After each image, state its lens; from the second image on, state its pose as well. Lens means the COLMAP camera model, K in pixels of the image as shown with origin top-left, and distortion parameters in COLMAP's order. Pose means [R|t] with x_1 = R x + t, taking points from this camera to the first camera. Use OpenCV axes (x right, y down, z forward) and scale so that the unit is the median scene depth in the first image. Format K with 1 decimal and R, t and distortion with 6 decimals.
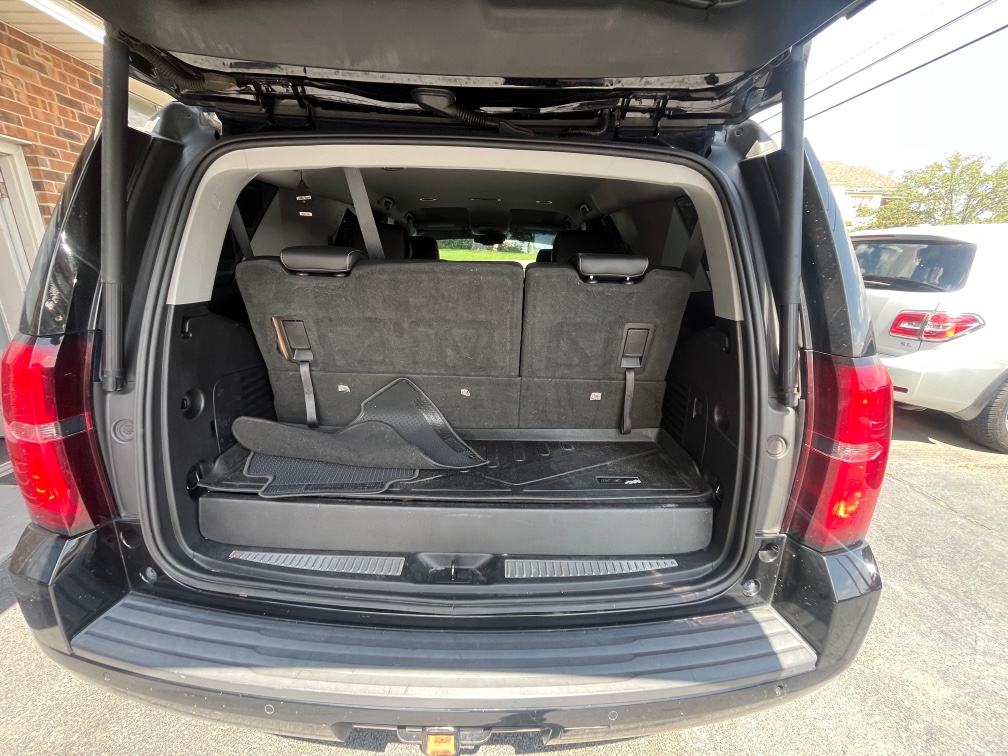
lens RADIAL K [[414.6, 0, 504.0], [0, 414.6, 378.0], [0, 0, 1]] dist [-0.001818, 0.000075]
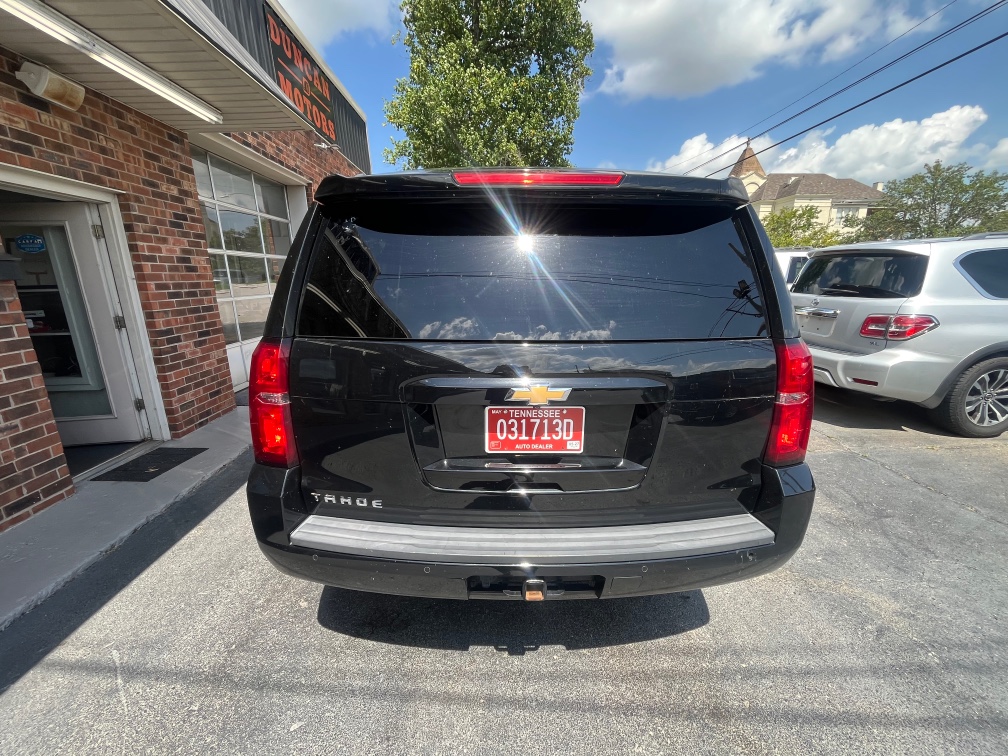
lens RADIAL K [[414.6, 0, 504.0], [0, 414.6, 378.0], [0, 0, 1]] dist [-0.001818, 0.000075]
pose [[0.999675, -0.025449, 0.001465, -0.067662], [0.025487, 0.998934, -0.038498, 0.035658], [-0.000484, 0.038523, 0.999258, -0.160334]]
